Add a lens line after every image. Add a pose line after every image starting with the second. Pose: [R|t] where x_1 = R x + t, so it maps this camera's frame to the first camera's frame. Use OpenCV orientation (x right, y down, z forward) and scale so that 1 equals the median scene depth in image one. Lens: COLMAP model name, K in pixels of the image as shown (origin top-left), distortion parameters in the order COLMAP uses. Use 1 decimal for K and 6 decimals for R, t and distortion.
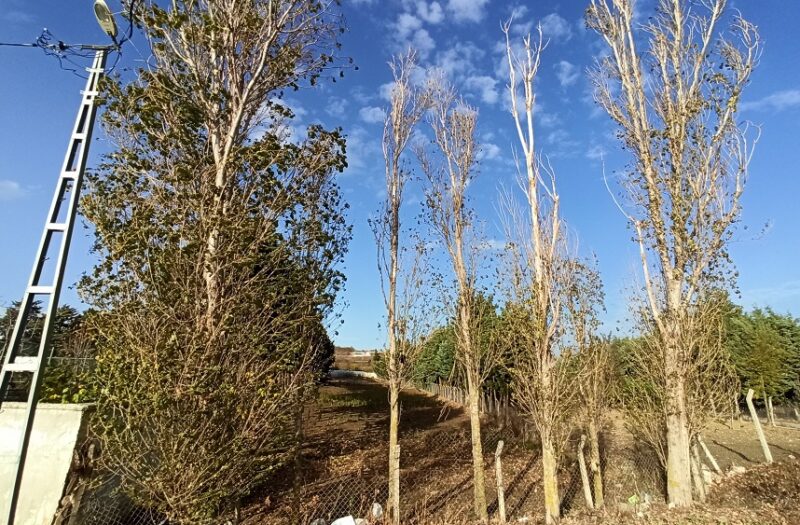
lens RADIAL K [[426.4, 0, 403.2], [0, 426.4, 259.8], [0, 0, 1]] dist [-0.057435, 0.037560]
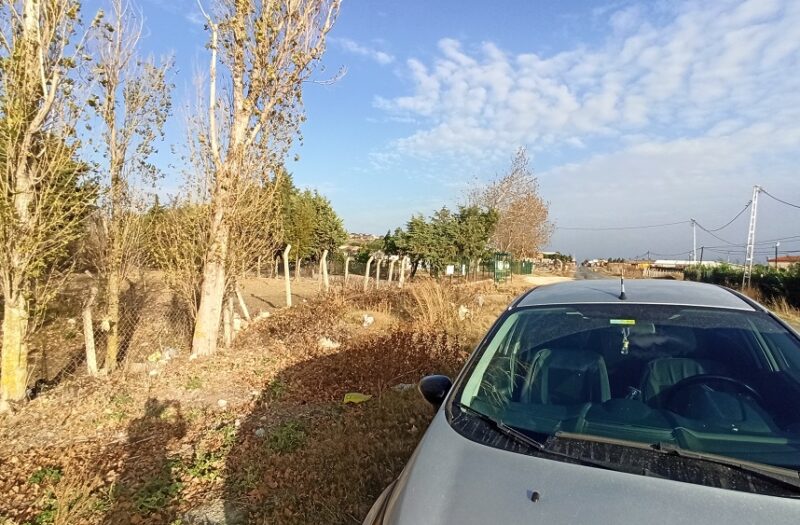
lens RADIAL K [[426.4, 0, 402.1], [0, 426.4, 261.6], [0, 0, 1]] dist [-0.057435, 0.037560]
pose [[0.594944, 0.012691, 0.803667, 0.164314], [-0.257402, 0.950225, 0.175546, 0.107105], [-0.761437, -0.311306, 0.568597, 0.184104]]
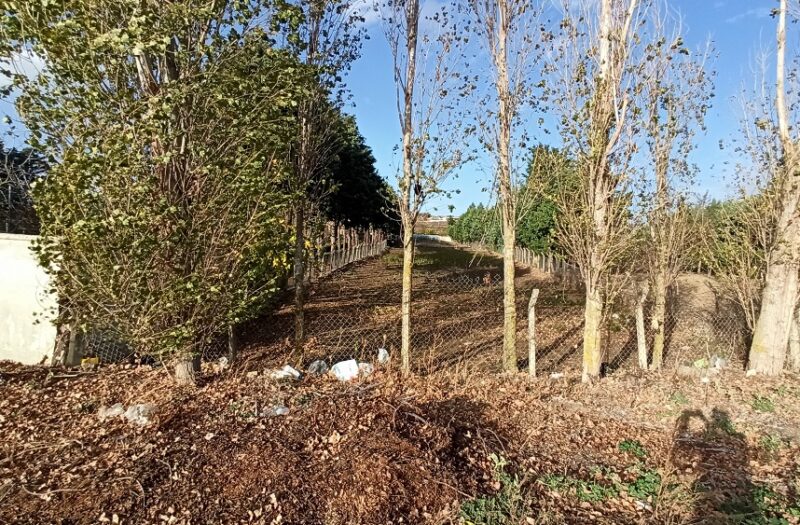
lens RADIAL K [[426.4, 0, 406.0], [0, 426.4, 257.5], [0, 0, 1]] dist [-0.057435, 0.037560]
pose [[0.985058, 0.018920, -0.171181, 0.118481], [0.033504, 0.953907, 0.298228, 0.112930], [0.168933, -0.299507, 0.939019, 0.194360]]
